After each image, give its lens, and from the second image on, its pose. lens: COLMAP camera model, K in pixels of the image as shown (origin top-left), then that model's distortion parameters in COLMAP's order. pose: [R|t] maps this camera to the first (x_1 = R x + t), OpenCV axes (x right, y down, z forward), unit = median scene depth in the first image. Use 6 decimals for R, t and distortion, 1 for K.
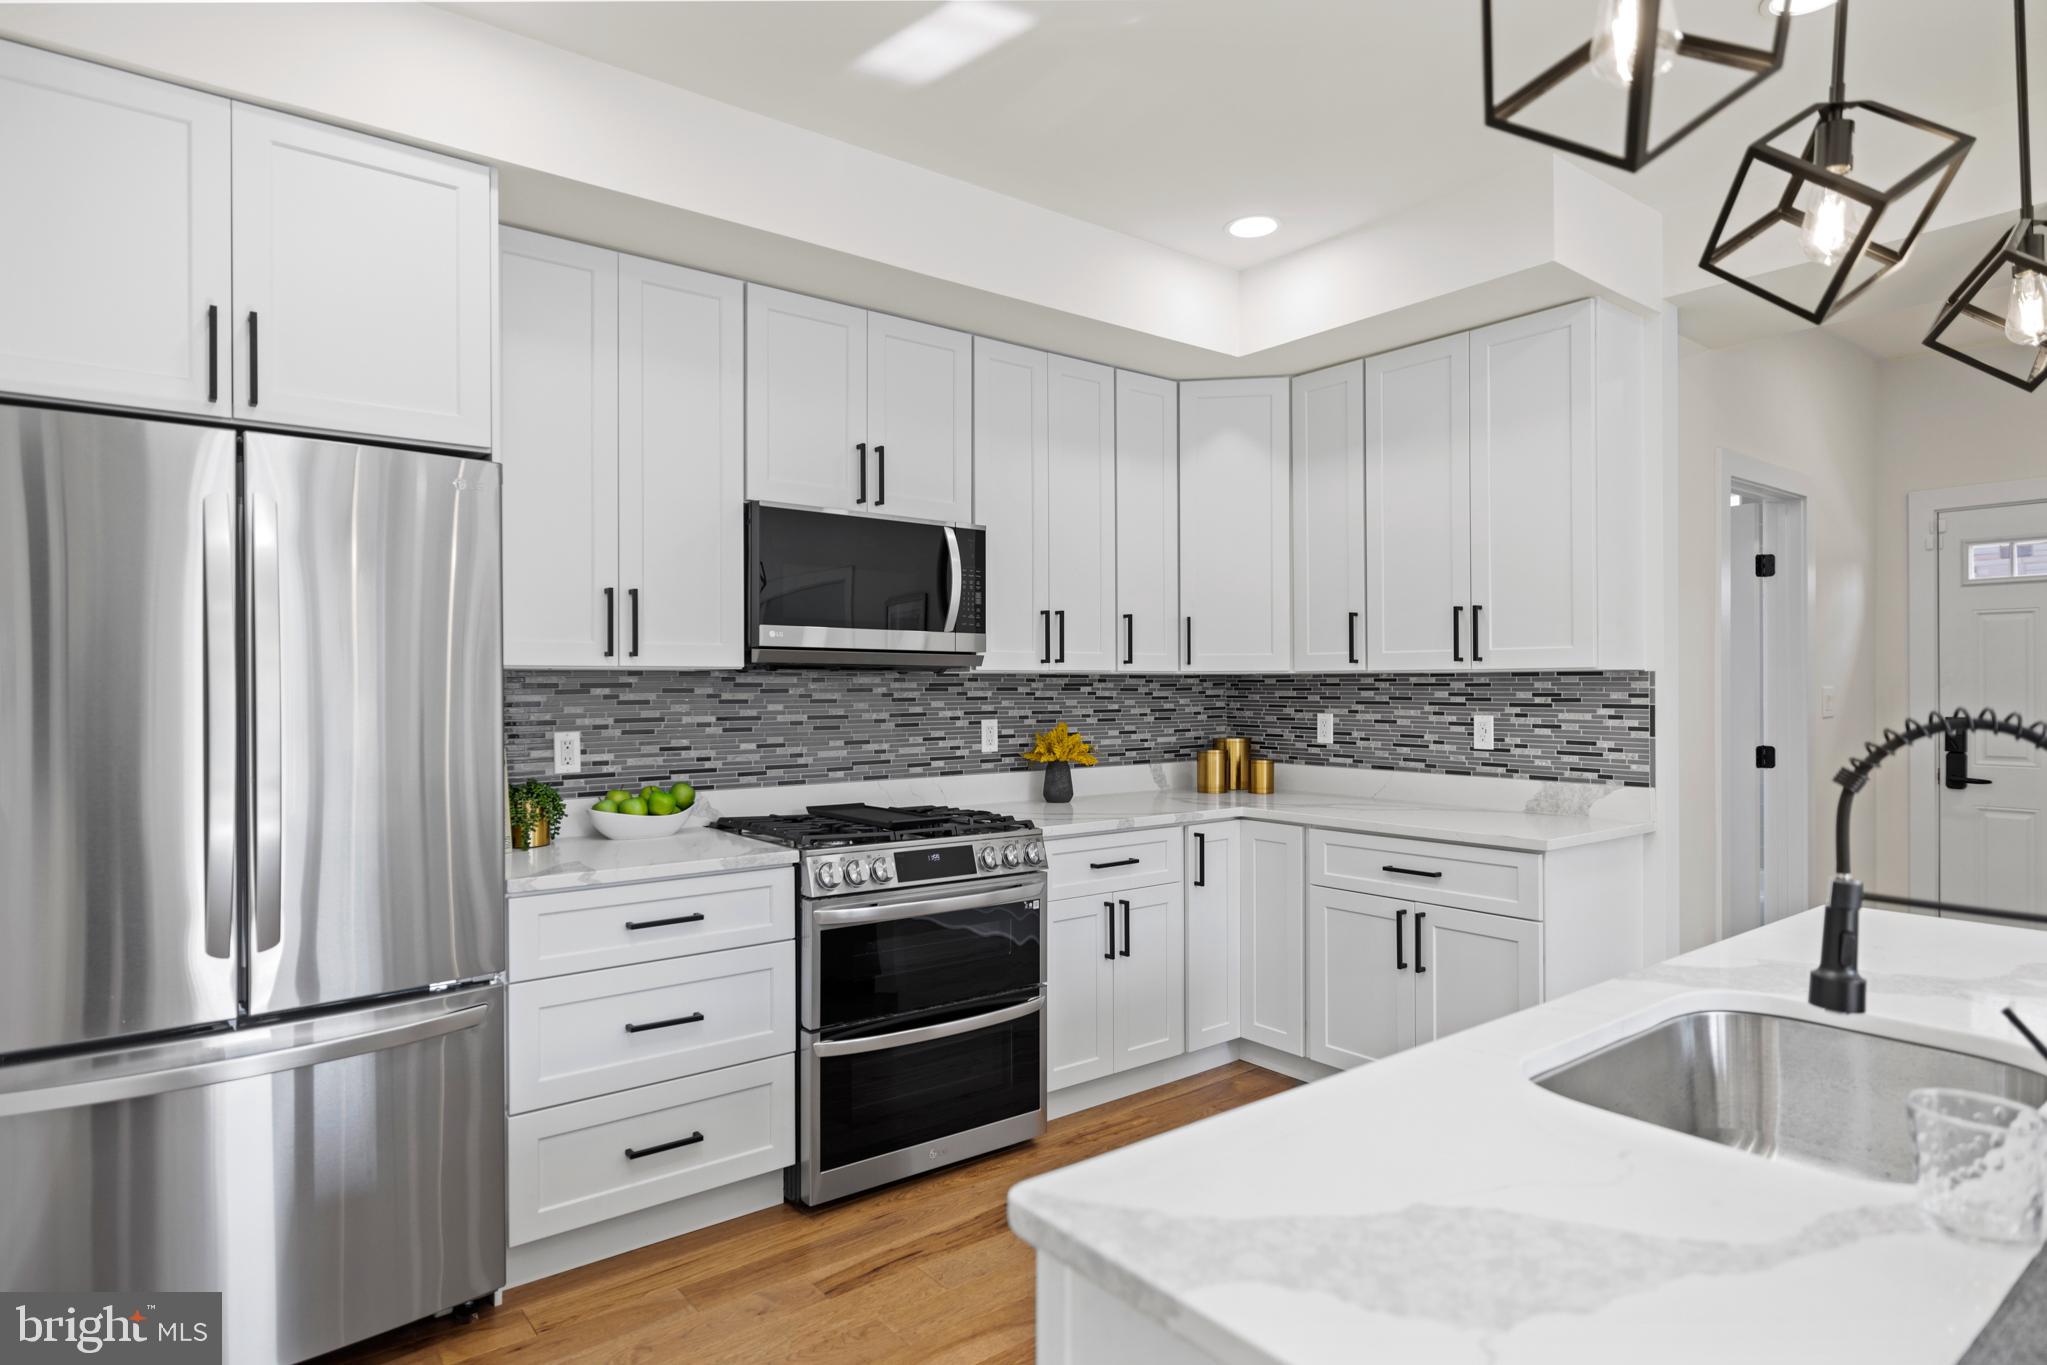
lens RADIAL K [[1122.5, 0, 1028.1], [0, 1122.5, 681.2], [0, 0, 1]] dist [-0.007558, 0.005159]
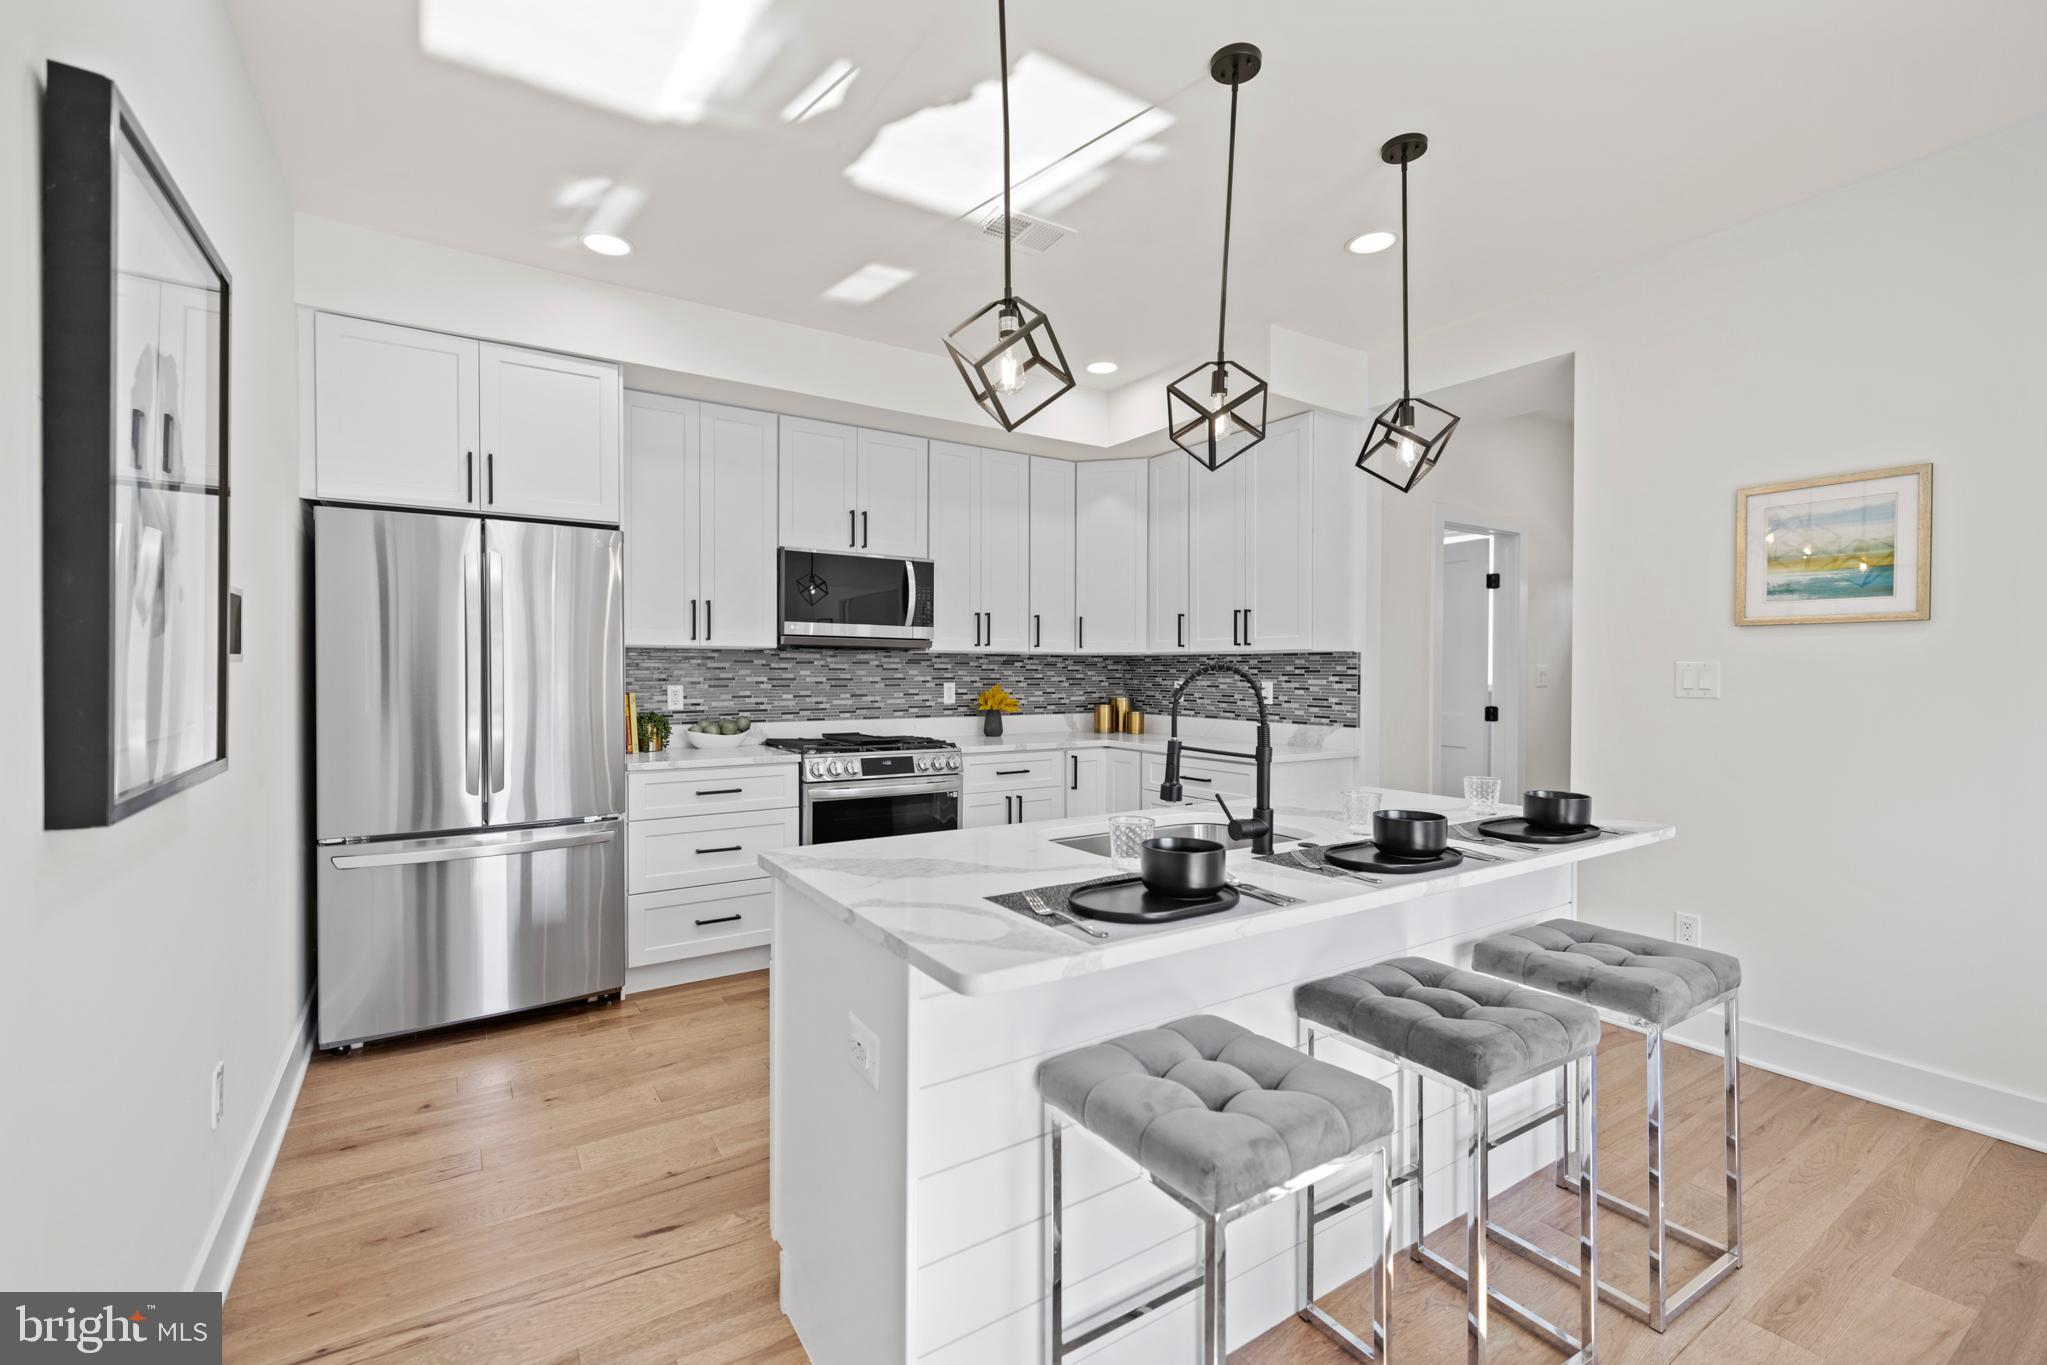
lens RADIAL K [[882.5, 0, 1022.7], [0, 882.5, 678.1], [0, 0, 1]] dist [-0.000476, 0.000114]
pose [[0.996009, 0.006371, -0.089027, 0.225553], [-0.005254, 0.999905, 0.012768, 0.014828], [0.089100, -0.012249, 0.995947, -0.271242]]
